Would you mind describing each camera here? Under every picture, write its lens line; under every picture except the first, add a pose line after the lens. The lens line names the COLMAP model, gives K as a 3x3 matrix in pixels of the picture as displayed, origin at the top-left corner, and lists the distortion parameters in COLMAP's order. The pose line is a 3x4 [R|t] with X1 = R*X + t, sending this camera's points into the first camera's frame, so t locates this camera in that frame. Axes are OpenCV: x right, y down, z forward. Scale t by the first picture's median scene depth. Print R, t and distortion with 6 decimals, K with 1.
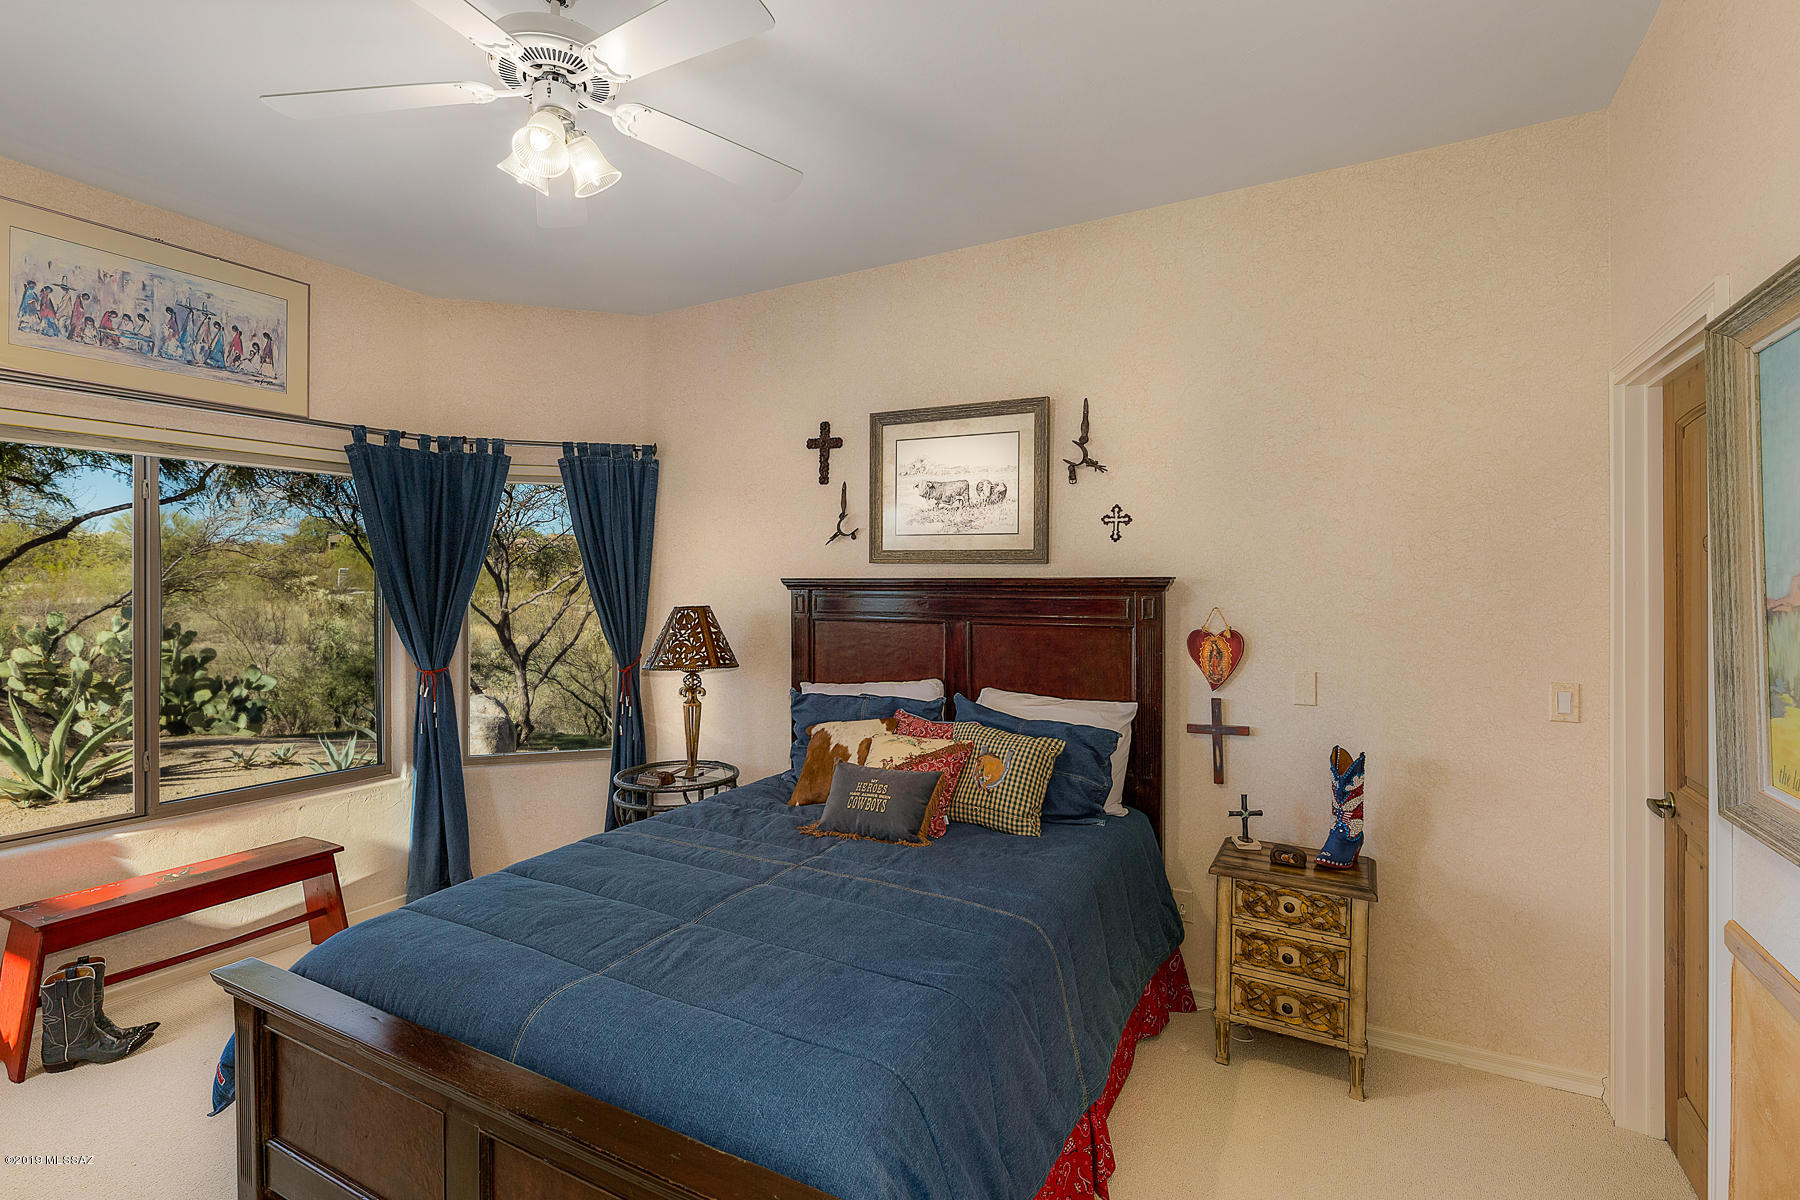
lens RADIAL K [[858.4, 0, 898.1], [0, 858.4, 588.0], [0, 0, 1]] dist [0.000206, -0.000100]
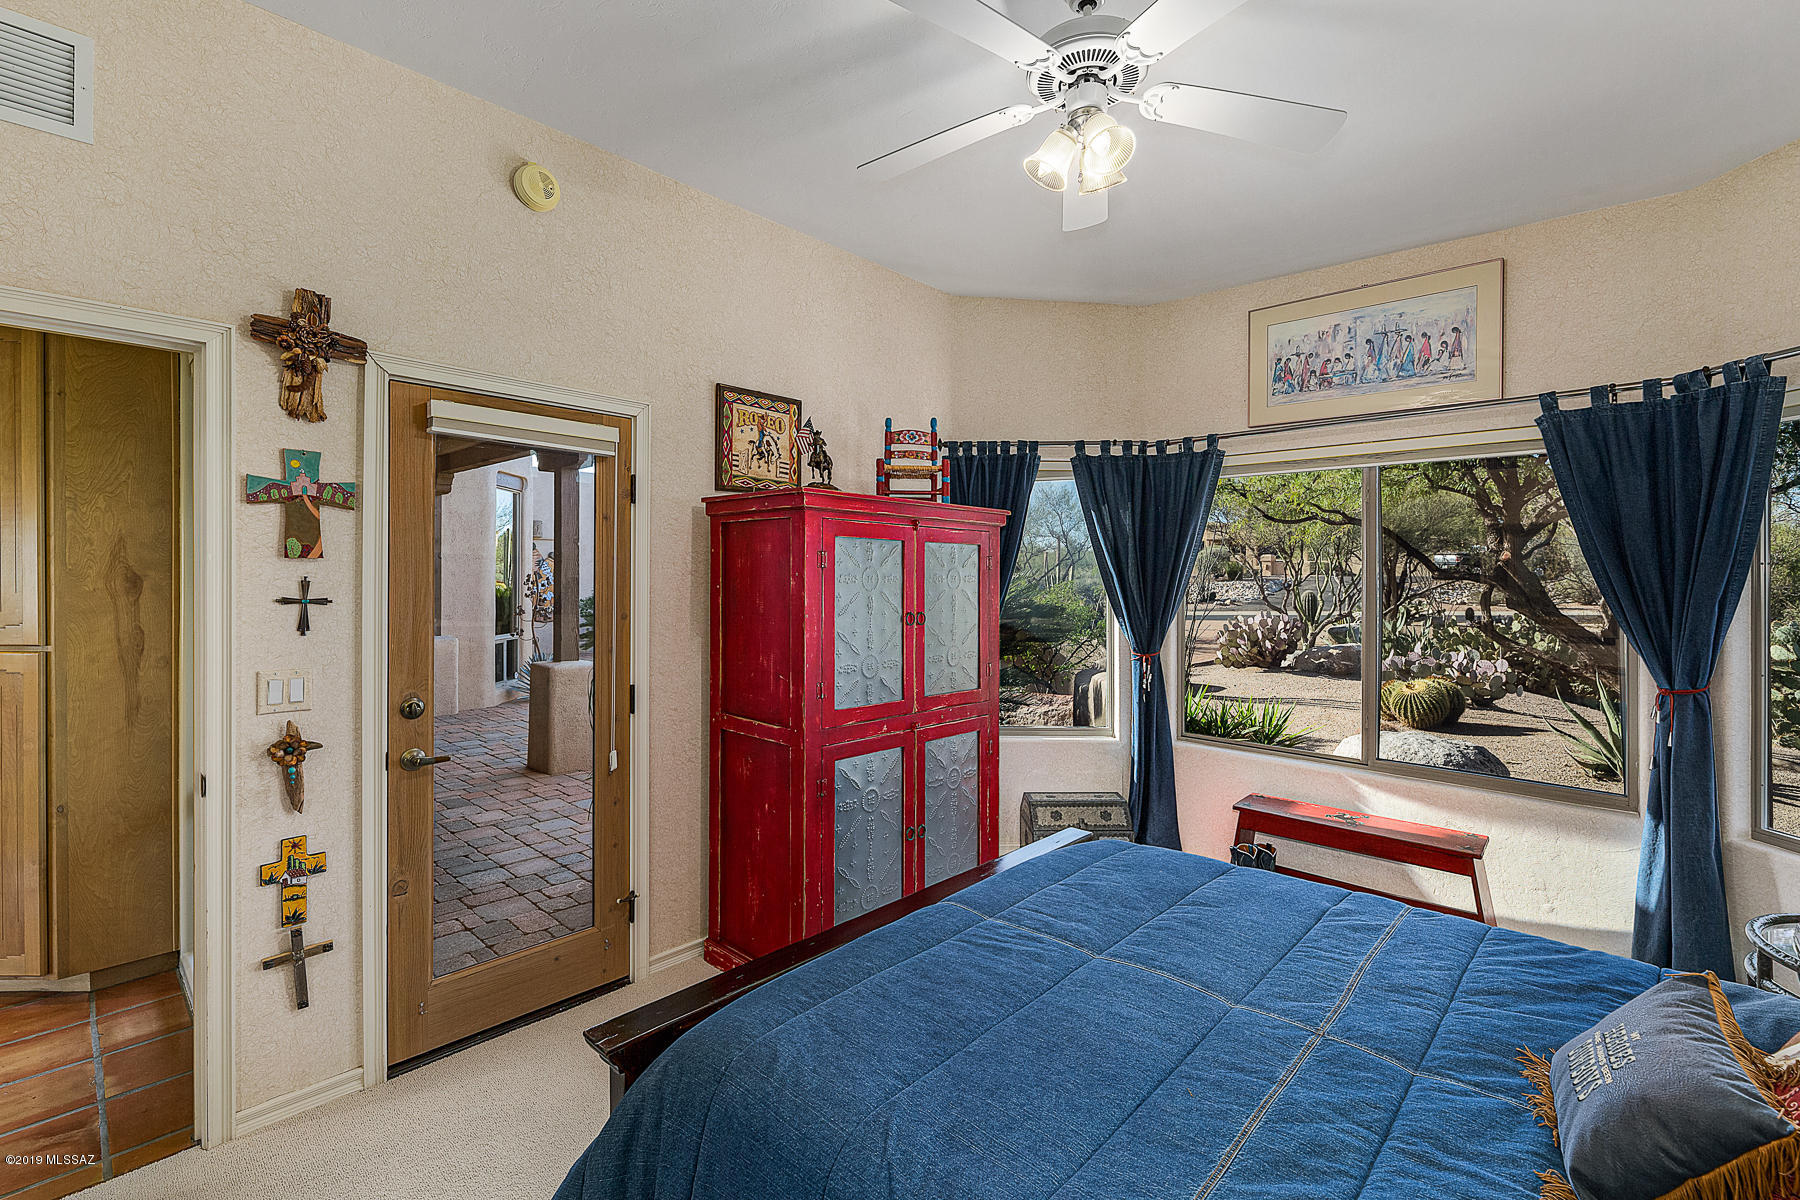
lens RADIAL K [[796.8, 0, 899.3], [0, 796.8, 580.3], [0, 0, 1]] dist [0.000384, 0.000071]
pose [[-0.251126, 0.004073, -0.967946, 0.365706], [-0.015482, 0.999846, 0.008224, 0.006449], [0.967831, 0.017051, -0.251024, 0.631677]]
